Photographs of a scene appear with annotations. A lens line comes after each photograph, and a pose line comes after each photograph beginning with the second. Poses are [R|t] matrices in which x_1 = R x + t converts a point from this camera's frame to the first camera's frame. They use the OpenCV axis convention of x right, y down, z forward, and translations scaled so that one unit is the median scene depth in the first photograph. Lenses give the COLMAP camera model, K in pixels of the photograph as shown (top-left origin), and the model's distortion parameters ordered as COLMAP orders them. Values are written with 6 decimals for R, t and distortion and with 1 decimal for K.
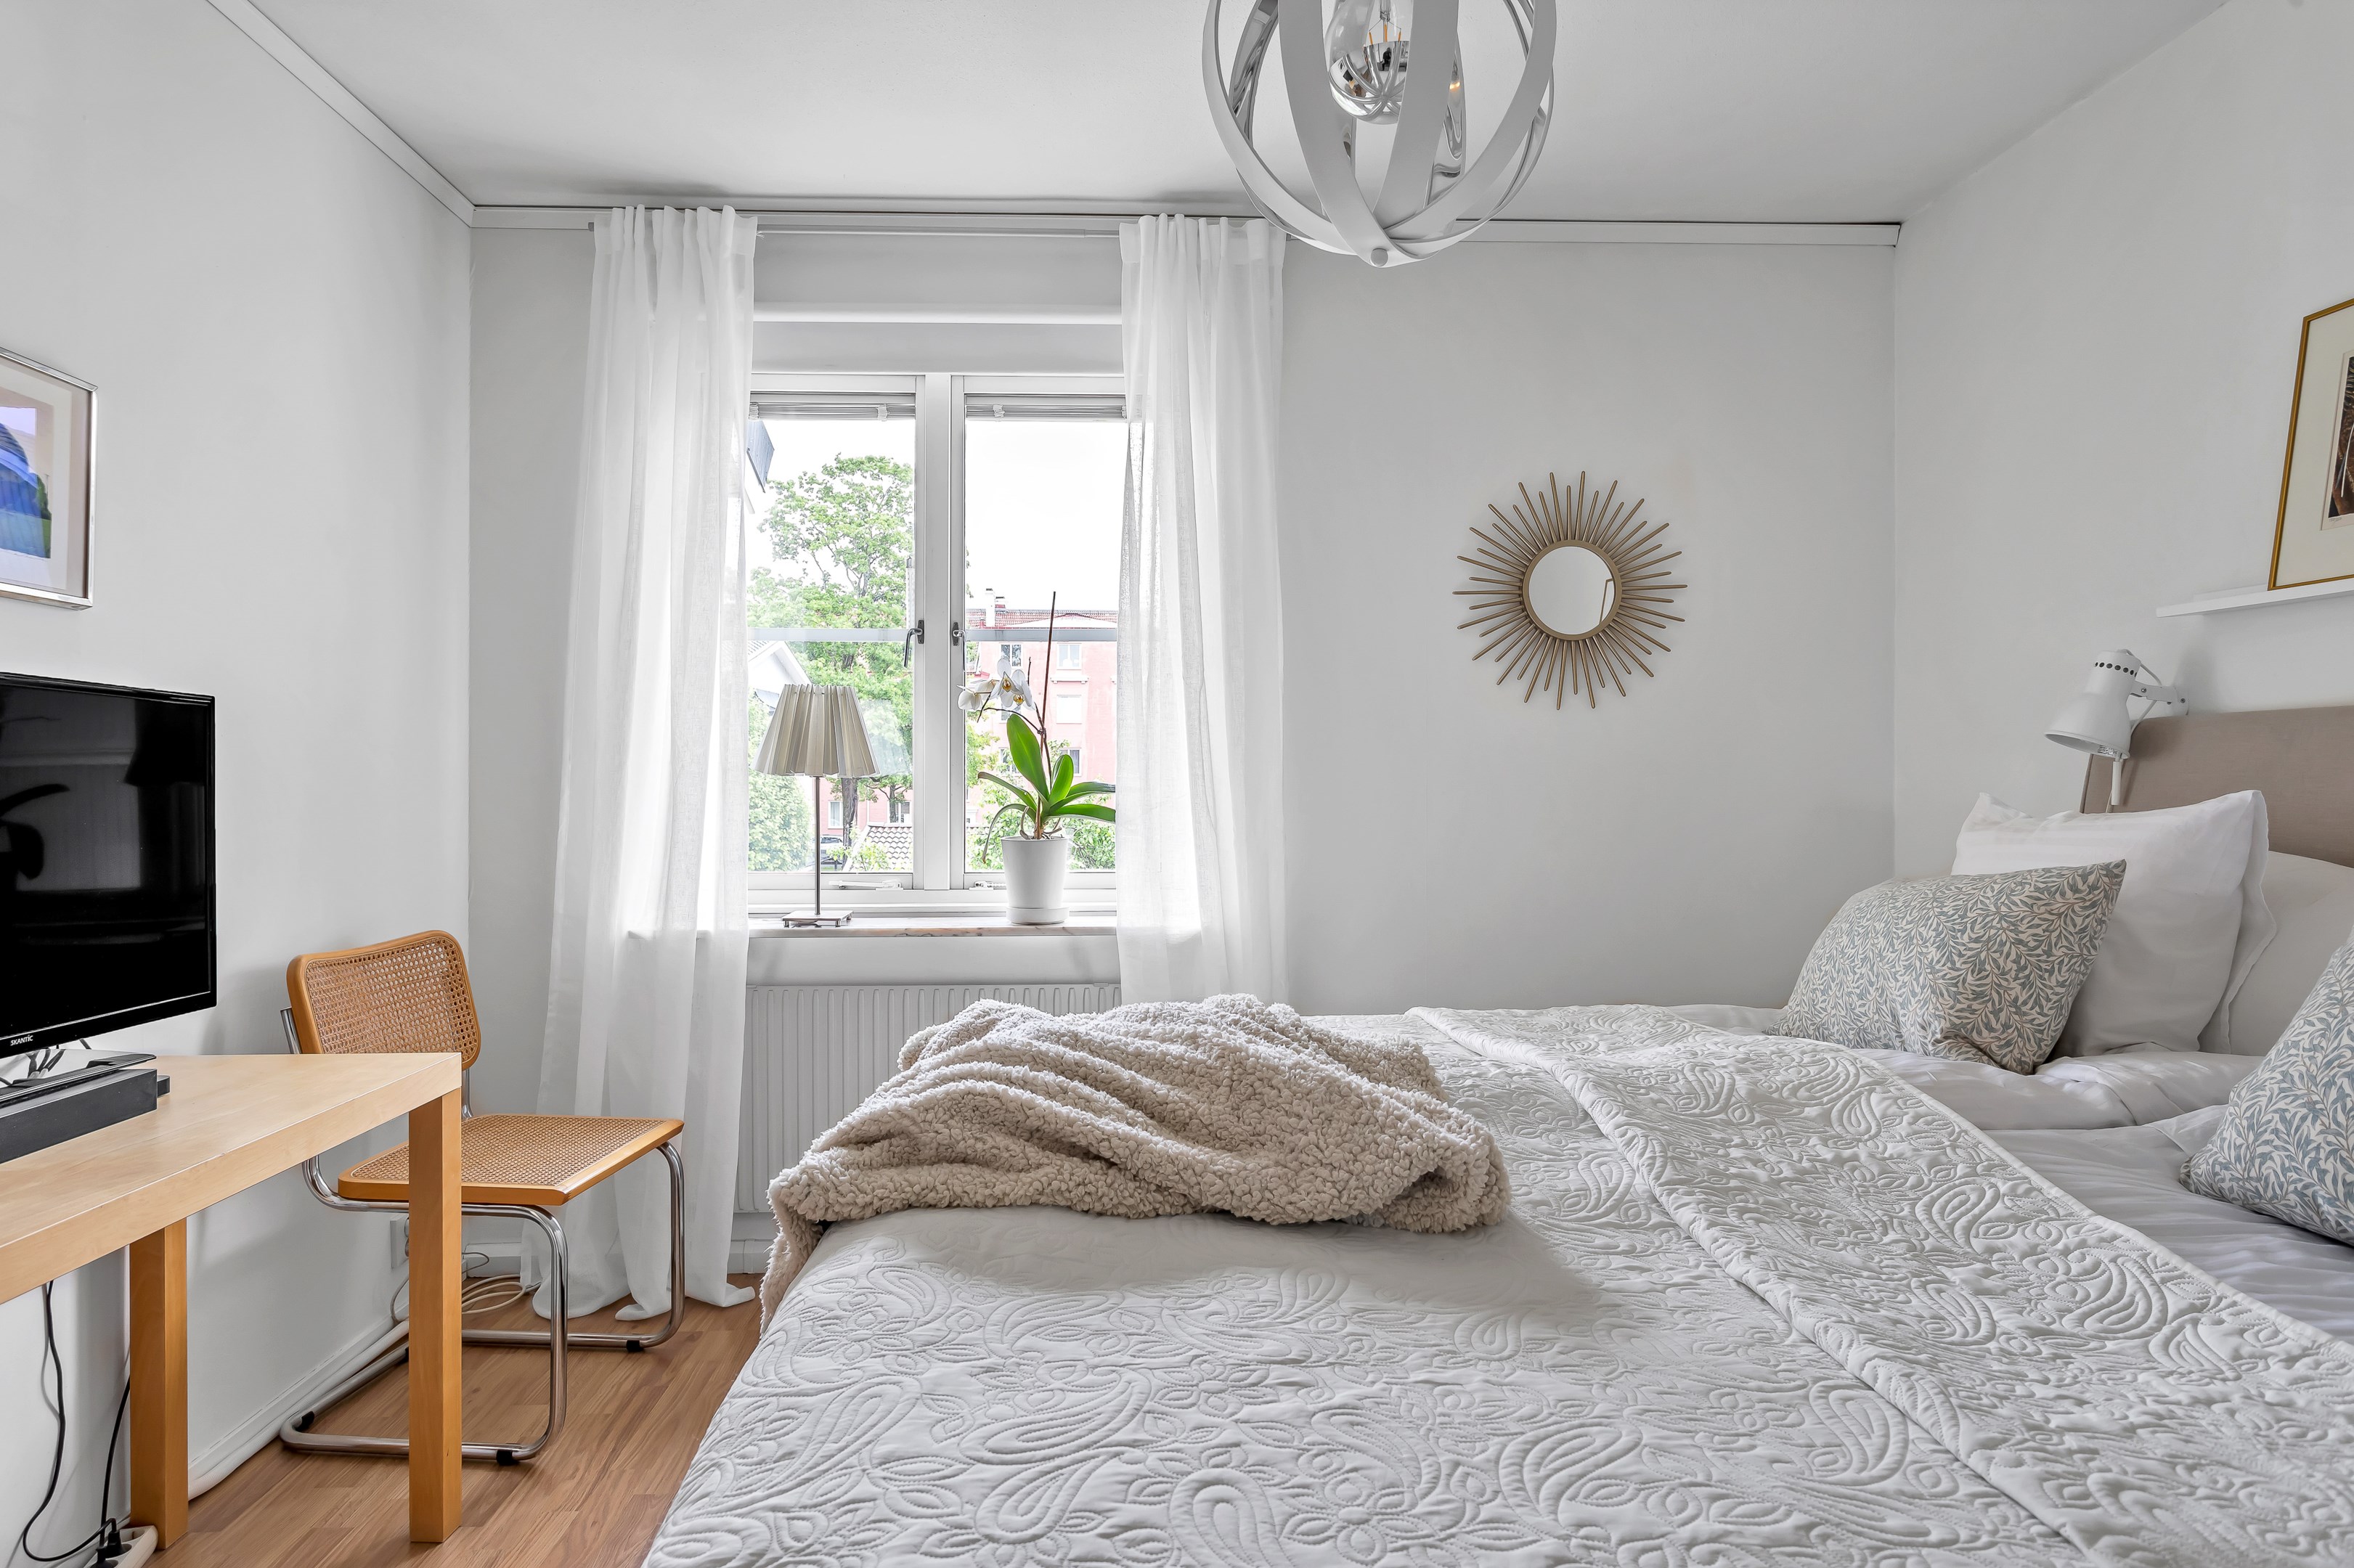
lens RADIAL K [[1436.6, 0, 1167.6], [0, 1436.6, 772.3], [0, 0, 1]] dist [-0.000945, 0.002114]
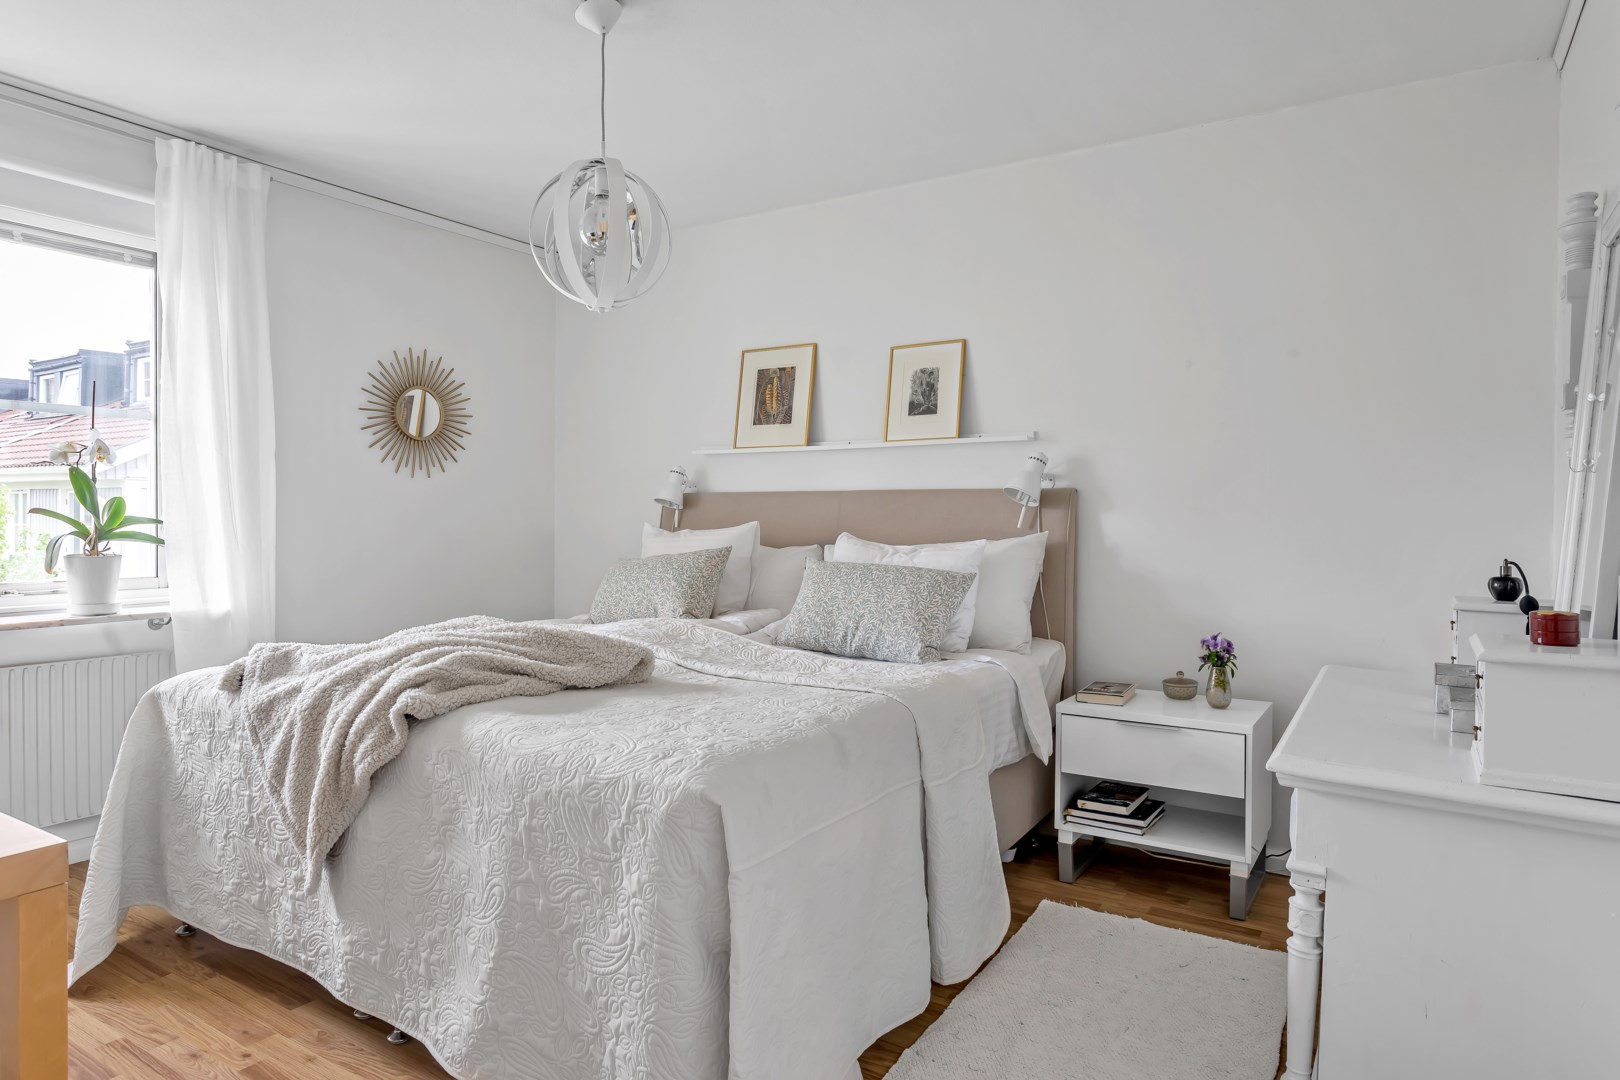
lens RADIAL K [[948.9, 0, 810.0], [0, 948.9, 540.0], [0, 0, 1]] dist [0.005169, 0.001901]
pose [[0.577181, -0.015283, 0.816473, -0.452362], [-0.008655, 0.999654, 0.024830, 0.001427], [-0.816570, -0.021398, 0.576849, -0.122386]]
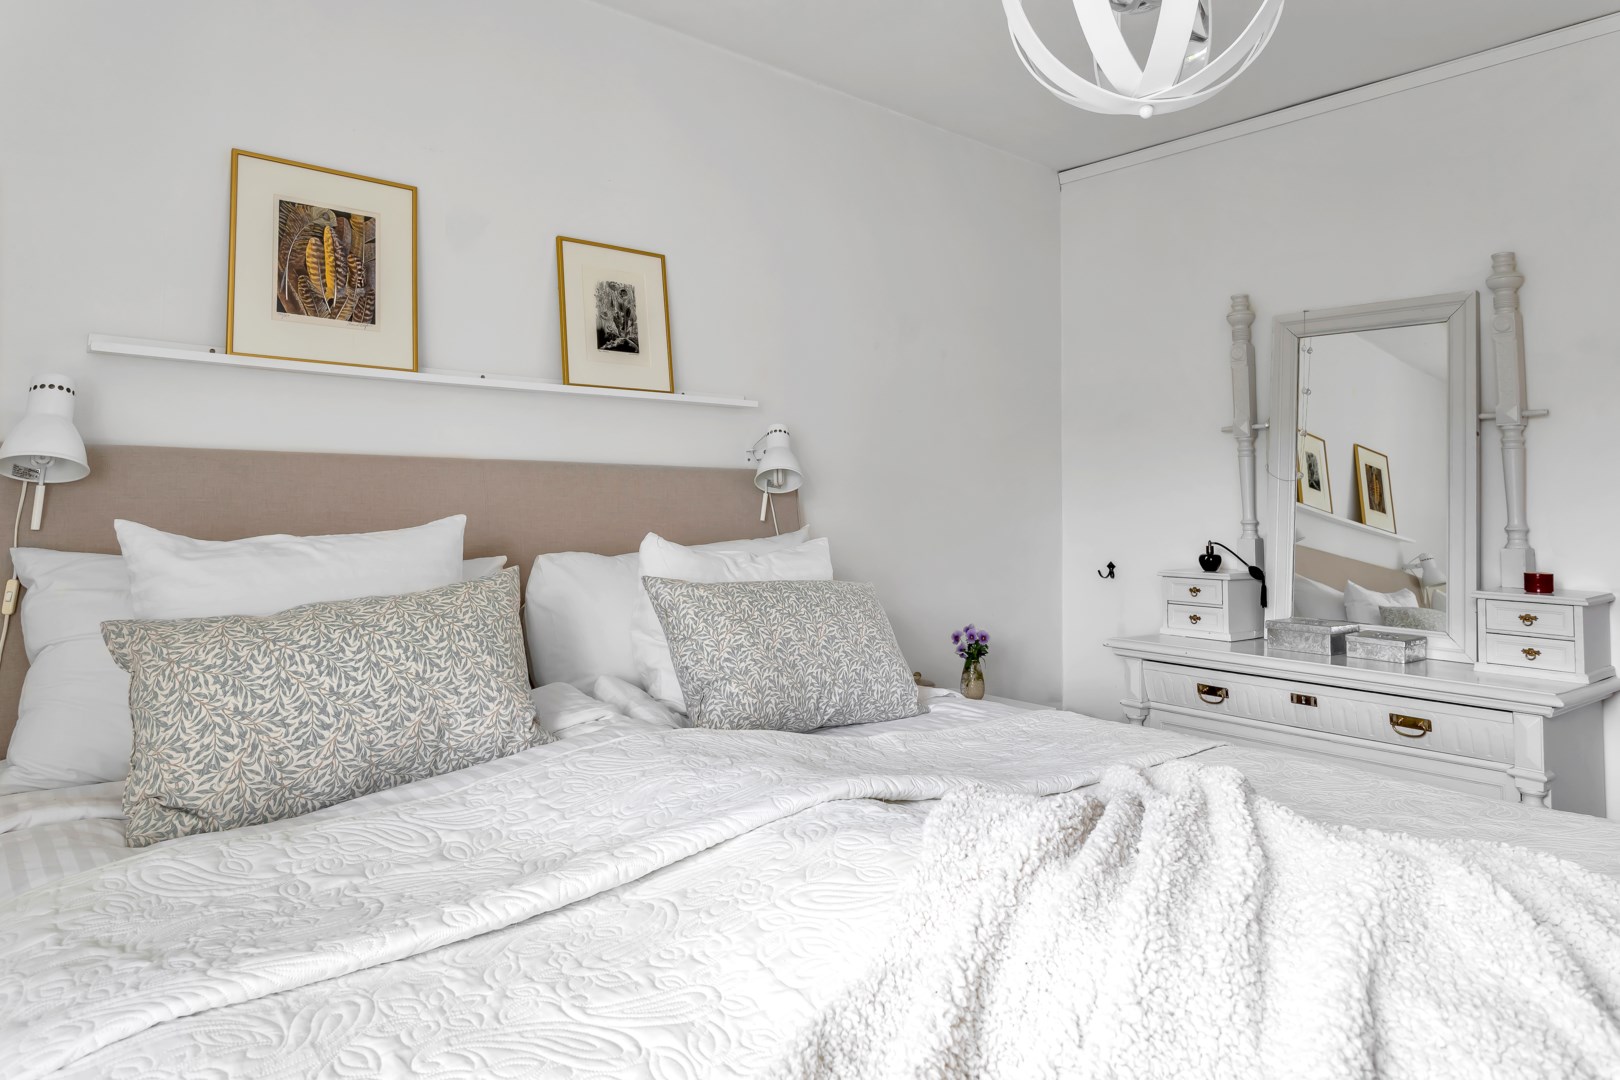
lens RADIAL K [[1025.5, 0, 810.8], [0, 1025.5, 430.3], [0, 0, 1]] dist [0.000433, 0.000892]
pose [[-0.605547, 0.048781, 0.794313, -0.179920], [-0.015337, 0.997219, -0.072935, -0.001578], [-0.795662, -0.056348, -0.603114, 0.803353]]
